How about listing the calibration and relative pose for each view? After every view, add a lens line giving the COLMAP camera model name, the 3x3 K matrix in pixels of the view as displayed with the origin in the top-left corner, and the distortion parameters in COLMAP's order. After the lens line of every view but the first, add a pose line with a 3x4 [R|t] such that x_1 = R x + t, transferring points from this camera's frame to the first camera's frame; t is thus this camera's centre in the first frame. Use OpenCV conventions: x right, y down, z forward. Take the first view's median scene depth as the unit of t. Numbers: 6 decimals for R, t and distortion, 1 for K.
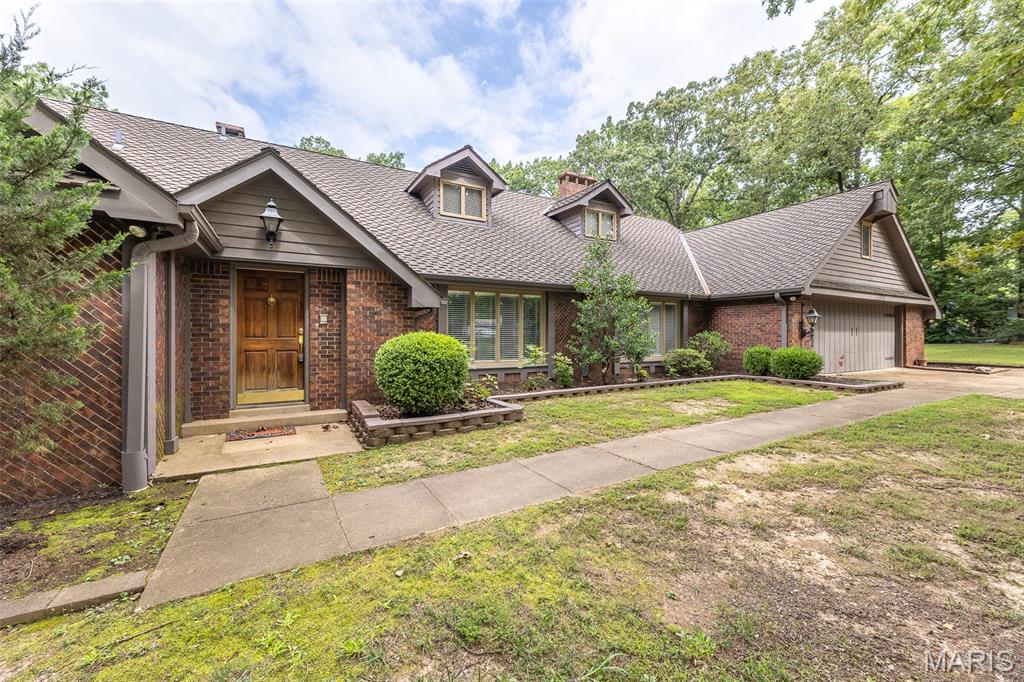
lens RADIAL K [[403.4, 0, 503.9], [0, 403.4, 337.0], [0, 0, 1]] dist [0.003726, -0.000415]
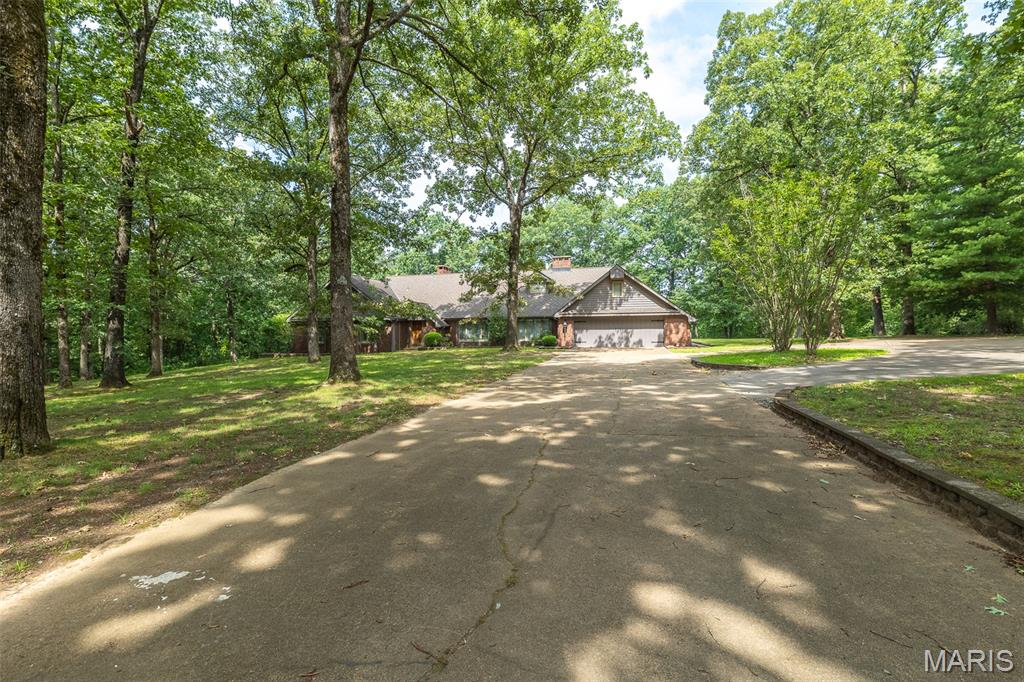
lens RADIAL K [[483.8, 0, 512.1], [0, 483.8, 338.2], [0, 0, 1]] dist [0.000534, -0.000746]
pose [[0.735201, 0.001072, -0.677849, 4.581699], [0.009454, 0.999885, 0.011836, 0.001920], [0.677783, -0.015110, 0.735106, -2.790144]]
